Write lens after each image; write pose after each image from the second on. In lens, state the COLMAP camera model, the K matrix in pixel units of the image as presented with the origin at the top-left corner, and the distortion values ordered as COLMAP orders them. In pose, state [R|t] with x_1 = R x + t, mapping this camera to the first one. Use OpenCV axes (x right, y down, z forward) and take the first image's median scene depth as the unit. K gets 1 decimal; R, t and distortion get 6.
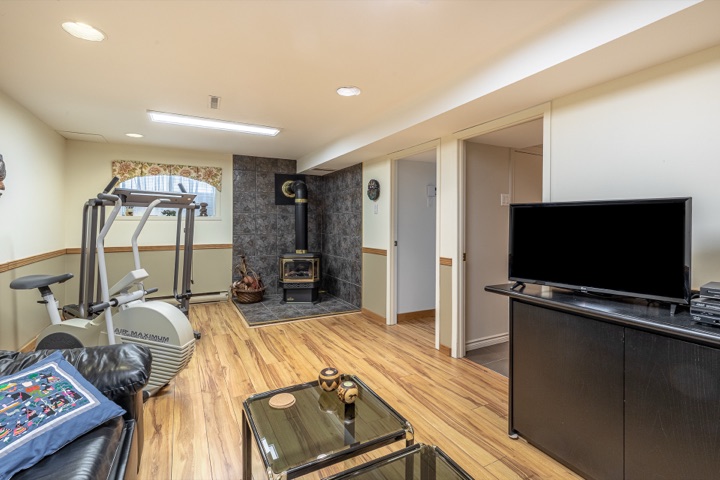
lens RADIAL K [[331.3, 0, 370.4], [0, 331.3, 218.2], [0, 0, 1]] dist [-0.001126, -0.000531]
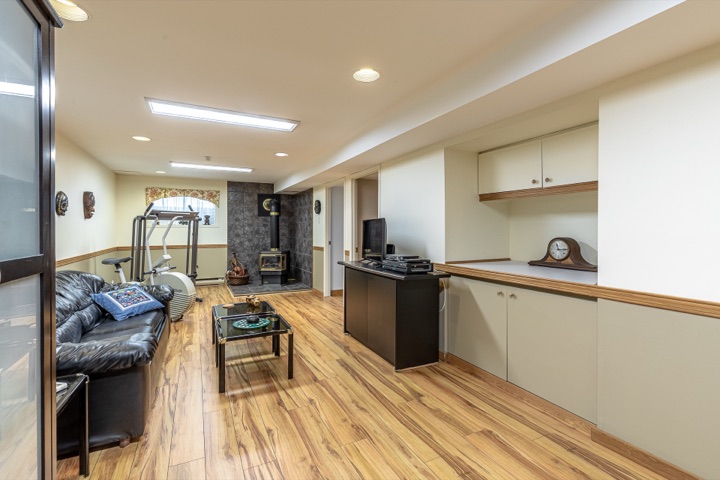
lens RADIAL K [[324.6, 0, 360.7], [0, 324.6, 225.5], [0, 0, 1]] dist [0.003027, 0.000396]
pose [[0.998674, -0.002531, -0.051423, 0.245170], [0.002686, 0.999992, 0.002944, -0.005987], [0.051415, -0.003078, 0.998673, -0.388388]]
